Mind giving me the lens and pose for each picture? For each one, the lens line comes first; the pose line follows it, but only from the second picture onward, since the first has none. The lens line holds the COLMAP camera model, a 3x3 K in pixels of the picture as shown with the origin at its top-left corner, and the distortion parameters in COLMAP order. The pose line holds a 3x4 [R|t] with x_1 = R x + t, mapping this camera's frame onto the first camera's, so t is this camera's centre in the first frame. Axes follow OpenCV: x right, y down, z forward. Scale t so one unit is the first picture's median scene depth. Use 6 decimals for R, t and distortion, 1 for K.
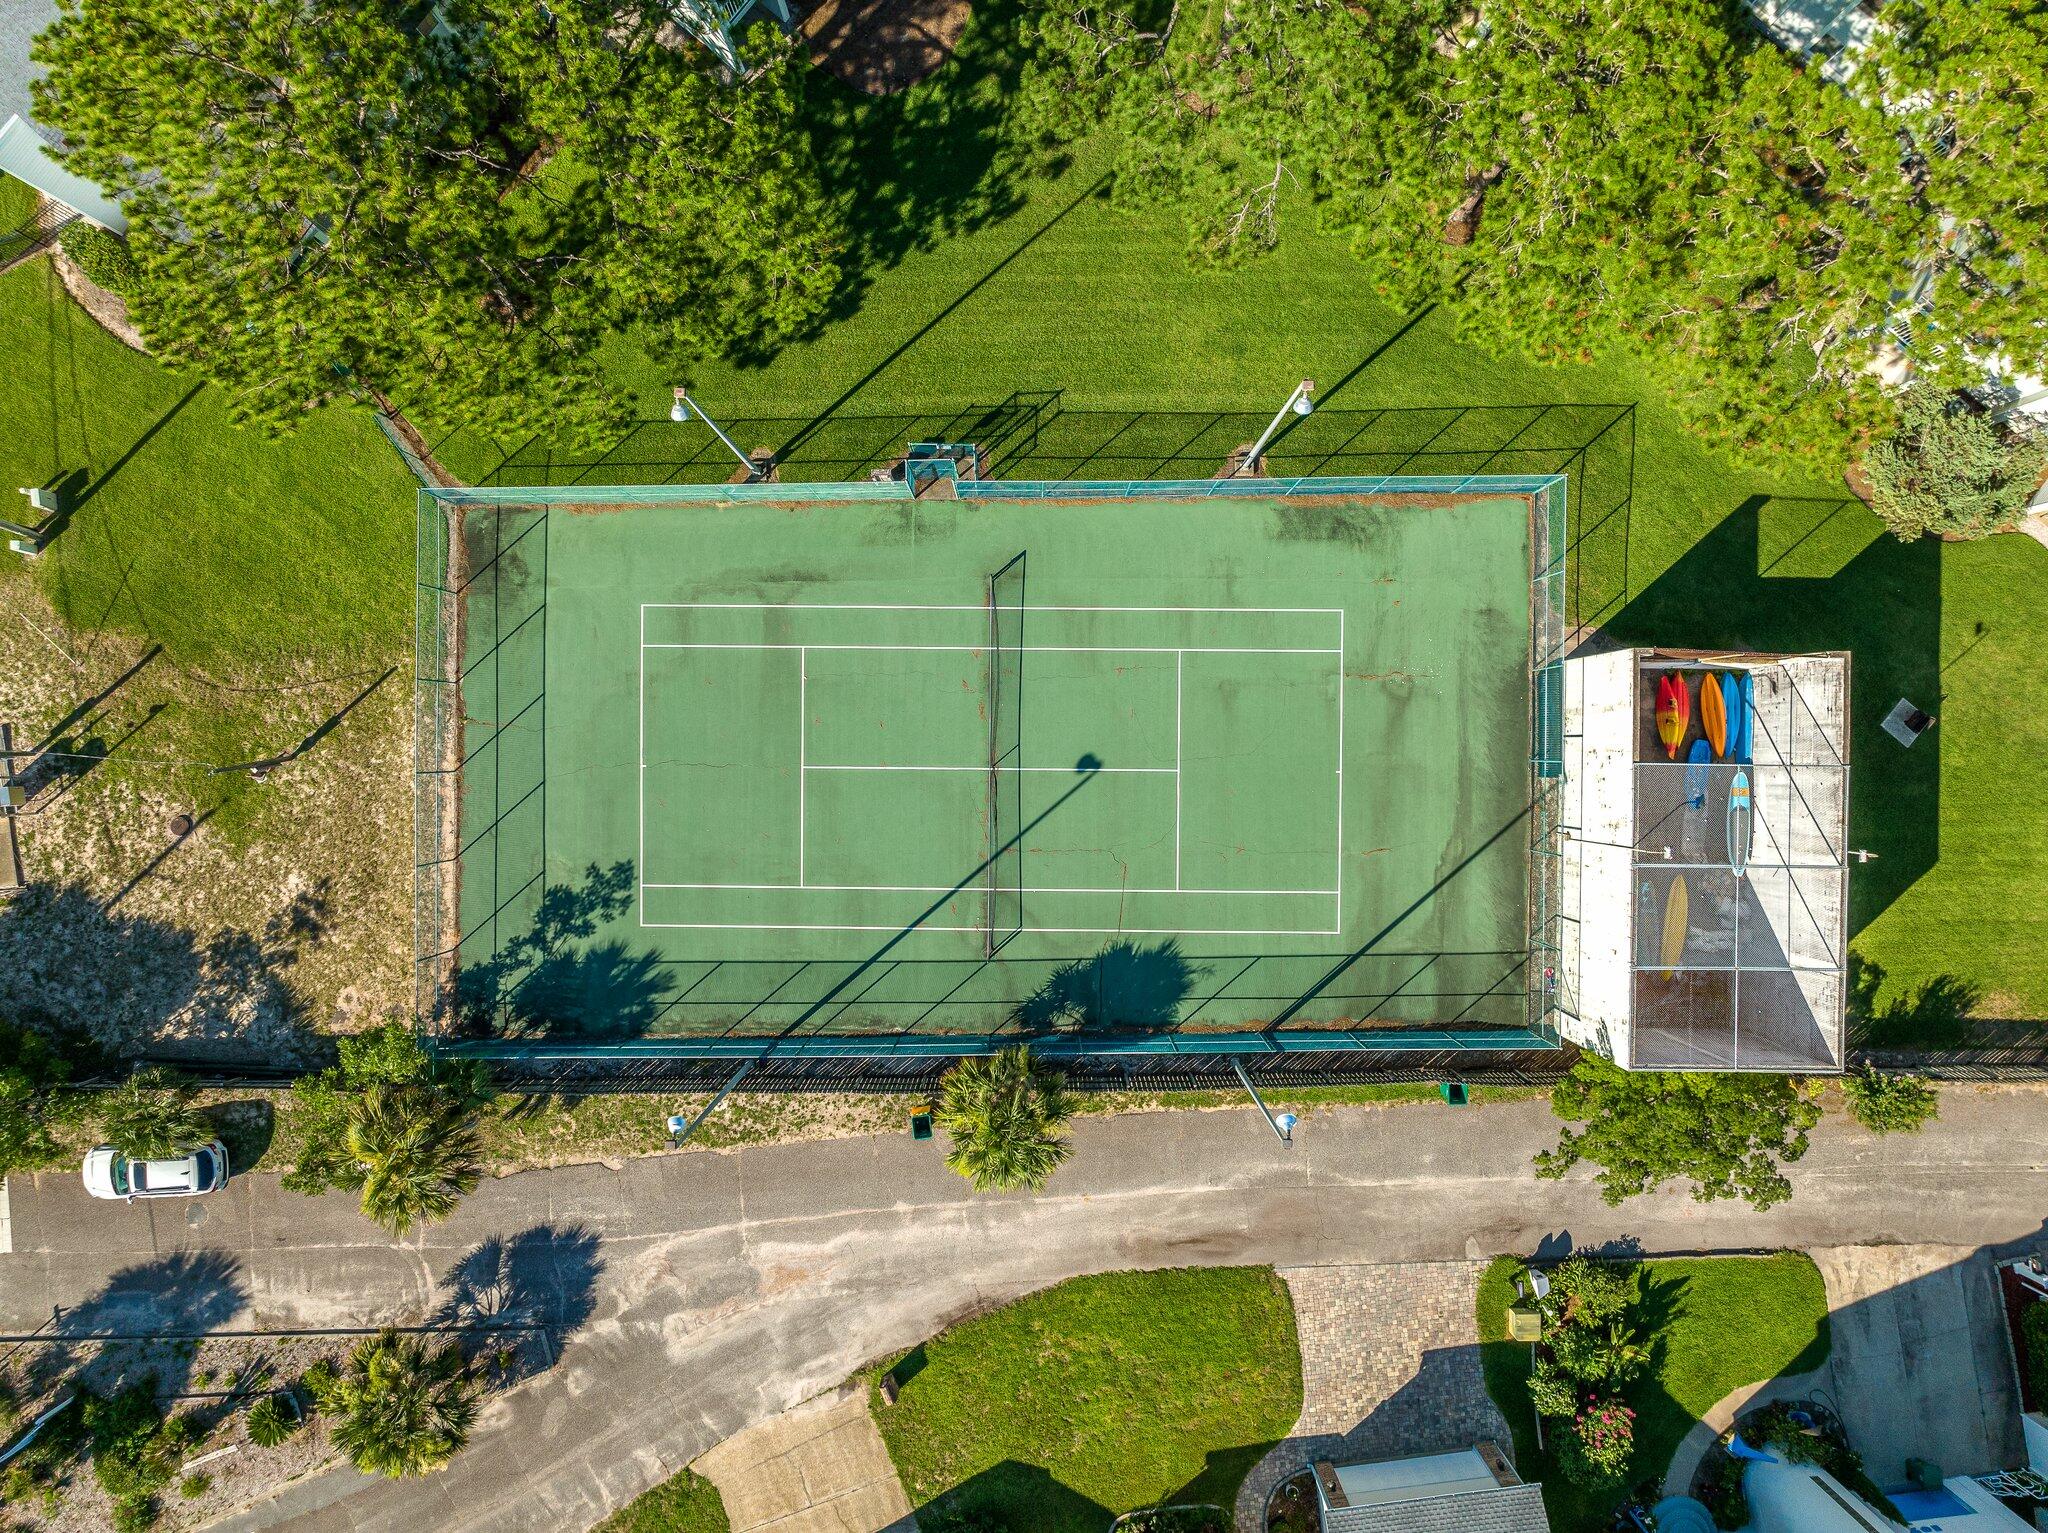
lens RADIAL K [[1439.5, 0, 1026.8], [0, 1439.5, 768.1], [0, 0, 1]] dist [-0.034393, 0.021927]
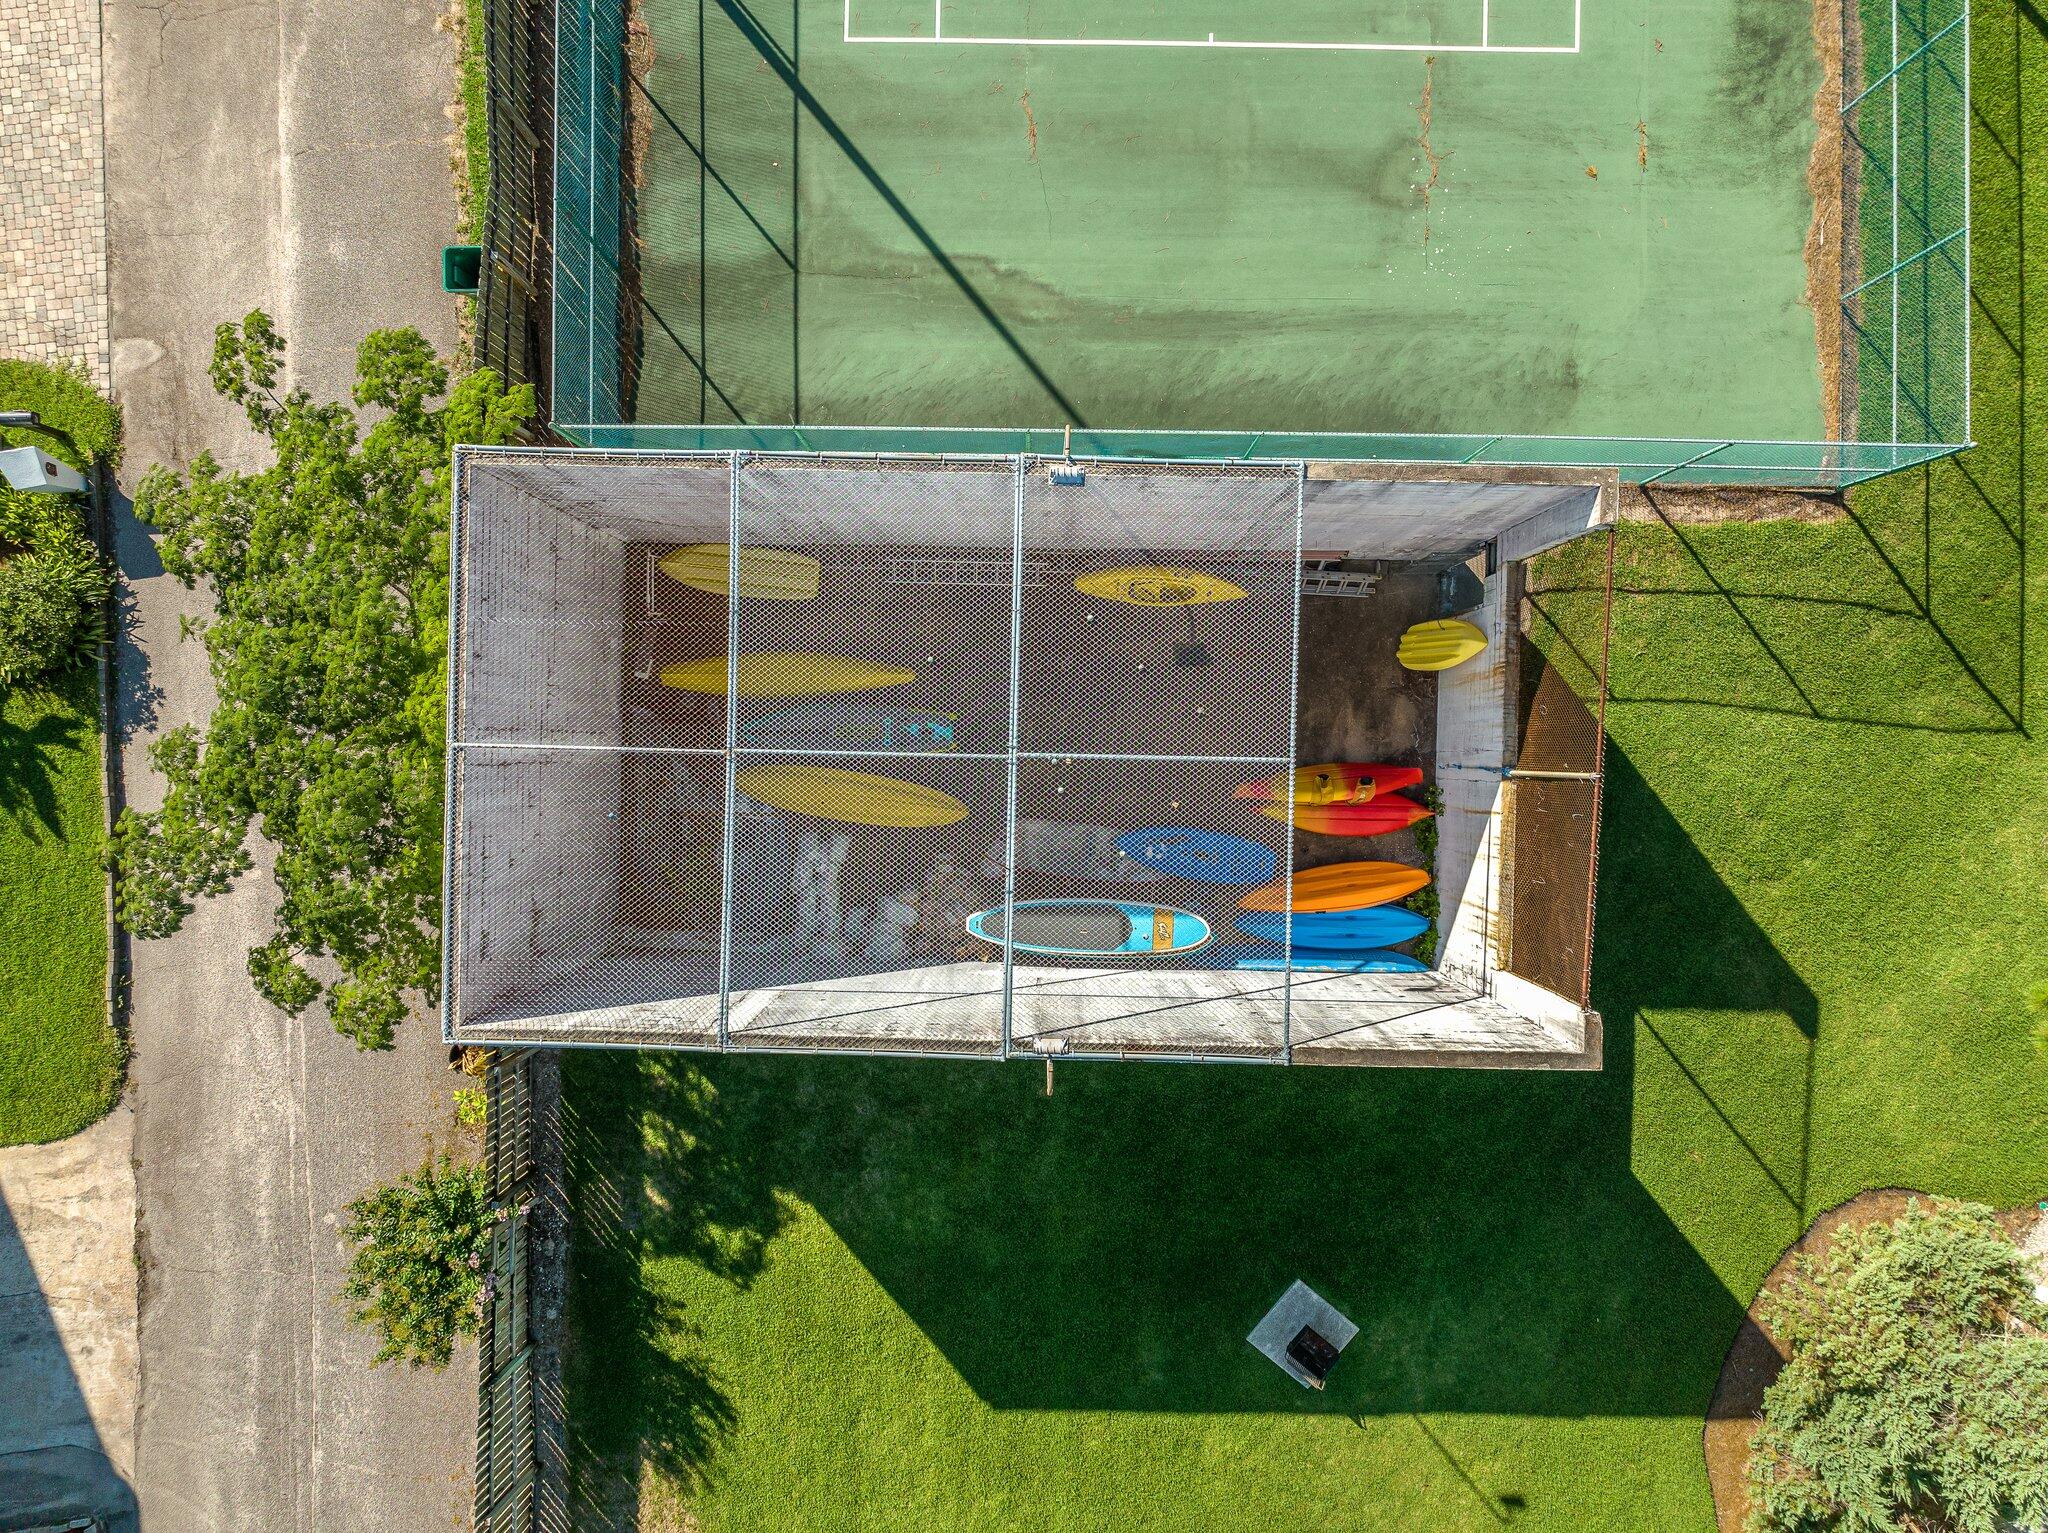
lens RADIAL K [[1439.5, 0, 1026.8], [0, 1439.5, 768.1], [0, 0, 1]] dist [-0.034393, 0.021927]
pose [[-0.010642, 0.999741, 0.020110, 0.431425], [-0.999943, -0.010625, -0.000967, 0.057051], [-0.000753, -0.020120, 0.999797, 0.556033]]
